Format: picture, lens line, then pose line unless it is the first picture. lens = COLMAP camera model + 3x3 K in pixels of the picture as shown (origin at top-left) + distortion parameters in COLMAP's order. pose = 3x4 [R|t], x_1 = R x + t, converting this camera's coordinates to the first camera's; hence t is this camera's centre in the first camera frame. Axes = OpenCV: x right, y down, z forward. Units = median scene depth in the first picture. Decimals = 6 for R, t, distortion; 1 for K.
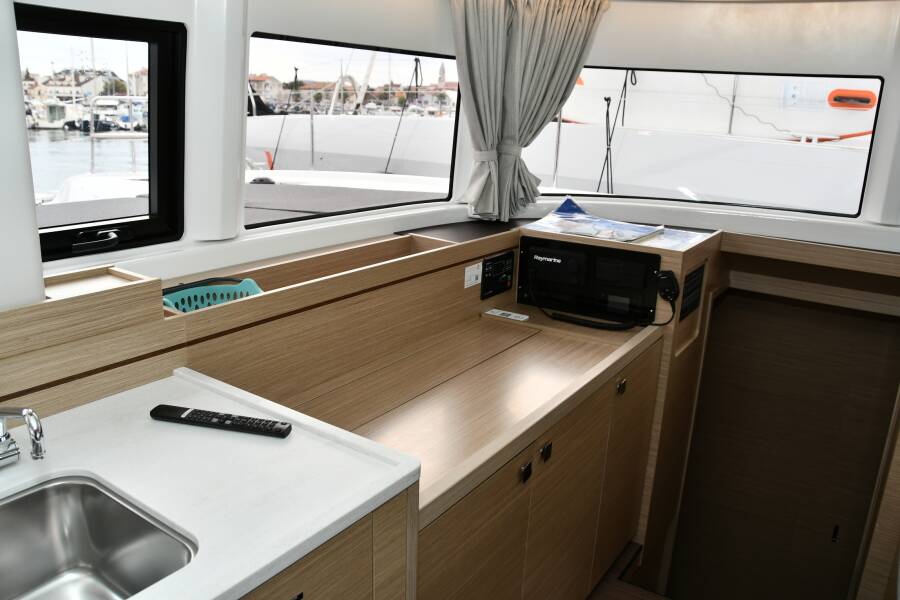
lens RADIAL K [[694.7, 0, 450.0], [0, 694.7, 300.0], [0, 0, 1]] dist [-0.167789, 0.118994]
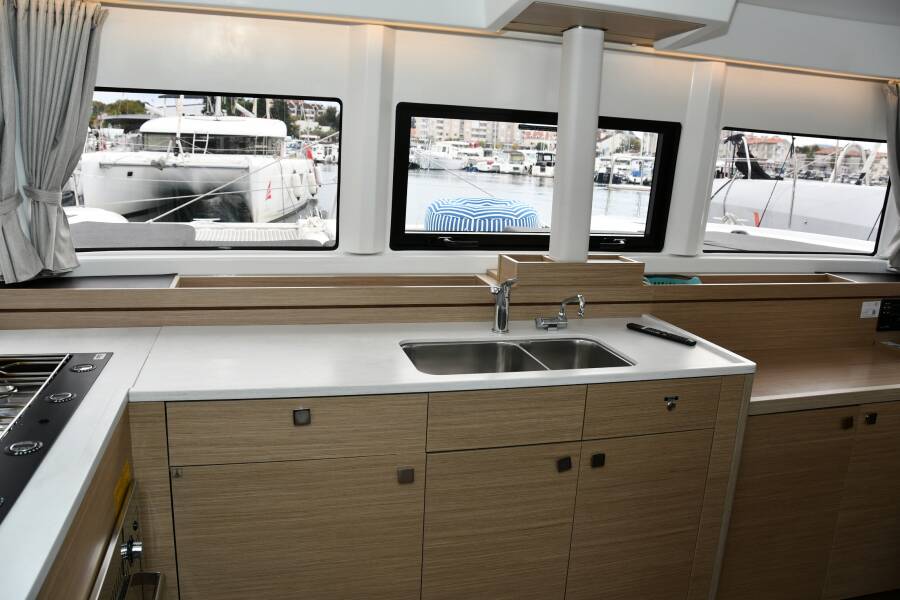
lens RADIAL K [[694.7, 0, 450.0], [0, 694.7, 300.0], [0, 0, 1]] dist [-0.167789, 0.118994]
pose [[0.764529, 0.136373, -0.629999, 0.167834], [-0.188901, 0.981854, -0.016701, 0.093237], [0.616289, 0.131776, 0.776417, -0.359991]]
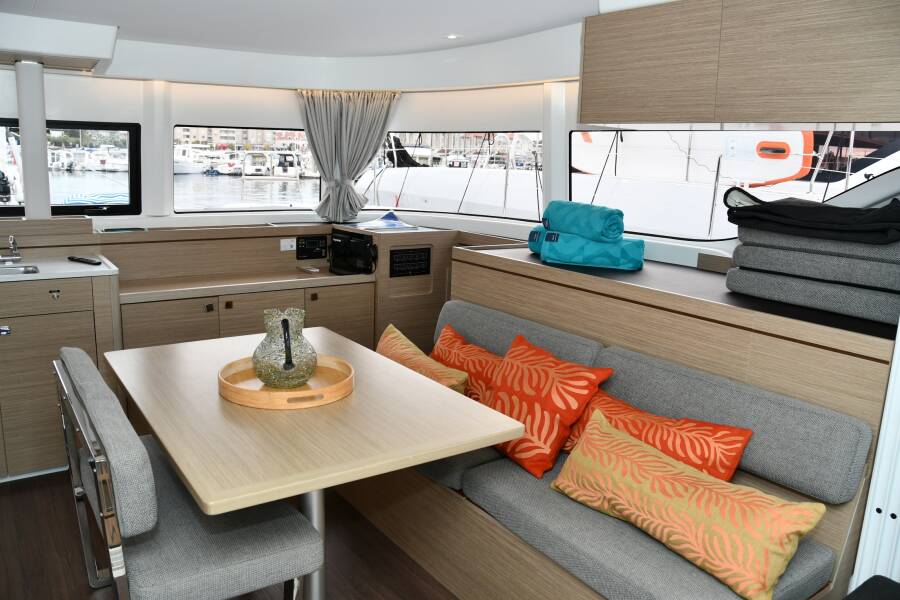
lens RADIAL K [[694.7, 0, 450.0], [0, 694.7, 300.0], [0, 0, 1]] dist [-0.167789, 0.118994]
pose [[0.937123, 0.069099, -0.342091, 0.886387], [-0.097062, 0.993135, -0.065287, 0.156726], [0.335232, 0.094386, 0.937396, -0.483655]]
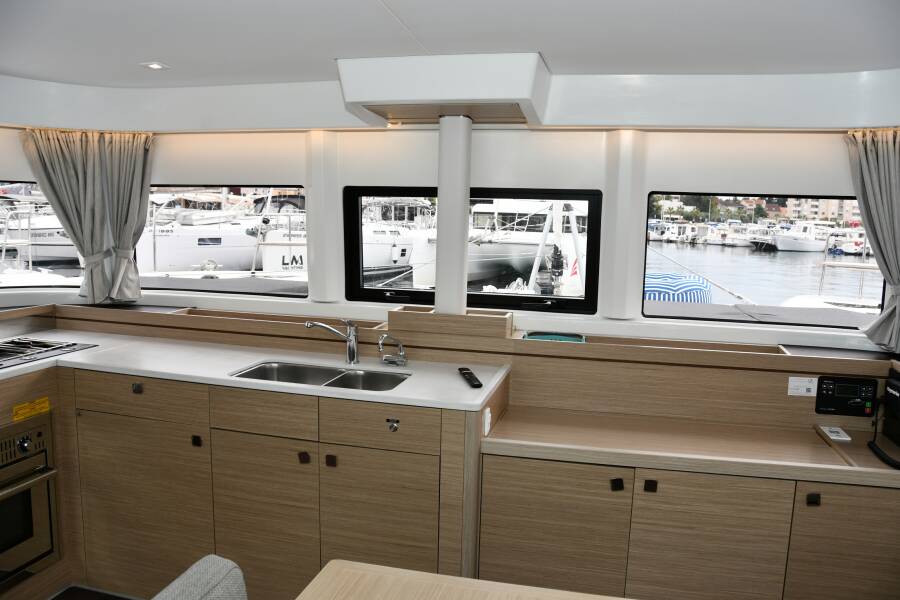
lens RADIAL K [[694.7, 0, 450.0], [0, 694.7, 300.0], [0, 0, 1]] dist [-0.167789, 0.118994]
pose [[0.343261, 0.084379, -0.935442, 0.682979], [-0.262030, 0.965017, -0.009106, -0.009019], [0.901949, 0.248239, 0.353362, 0.043043]]
